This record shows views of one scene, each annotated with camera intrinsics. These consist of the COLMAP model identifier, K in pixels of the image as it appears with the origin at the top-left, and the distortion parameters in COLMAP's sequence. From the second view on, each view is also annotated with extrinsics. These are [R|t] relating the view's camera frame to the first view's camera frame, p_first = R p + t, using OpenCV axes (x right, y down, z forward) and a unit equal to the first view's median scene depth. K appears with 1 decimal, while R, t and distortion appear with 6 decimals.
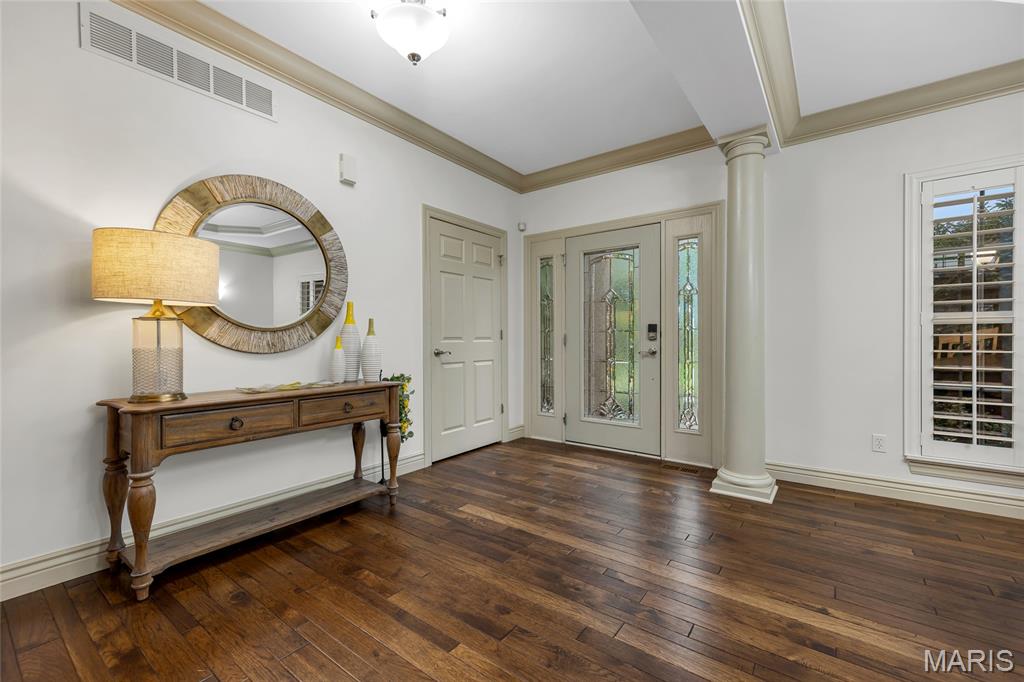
lens RADIAL K [[438.9, 0, 550.8], [0, 438.9, 342.3], [0, 0, 1]] dist [-0.000857, -0.000214]
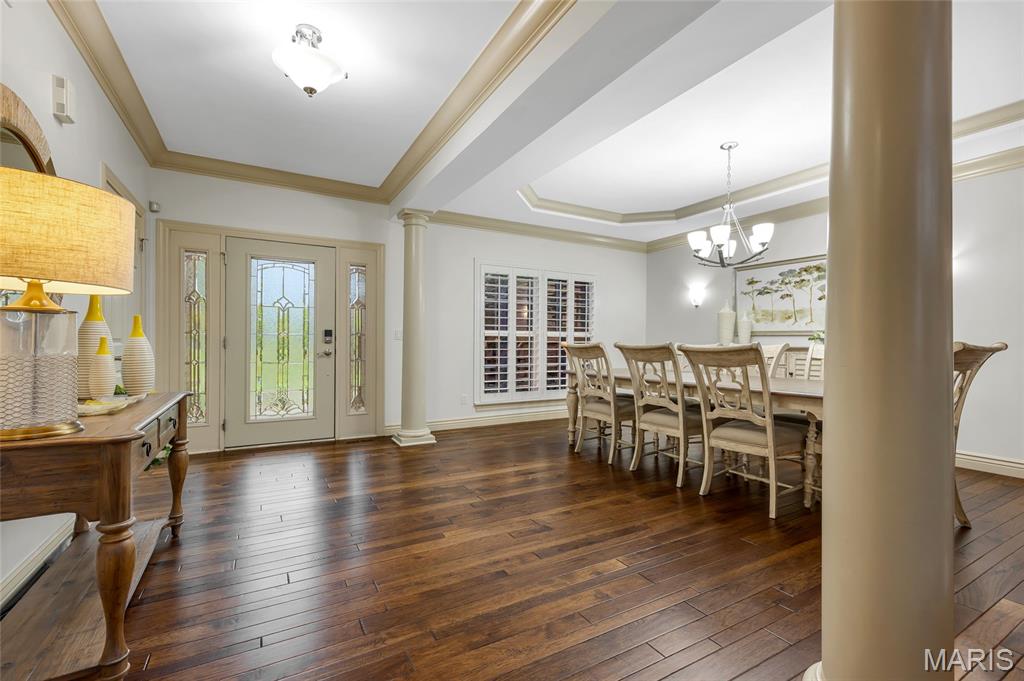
lens RADIAL K [[405.9, 0, 527.5], [0, 405.9, 342.1], [0, 0, 1]] dist [-0.000159, -0.000009]
pose [[0.414731, 0.005988, 0.909924, -0.725520], [-0.001375, 0.999981, -0.005953, -0.002763], [-0.909943, 0.001218, 0.414732, 0.049667]]
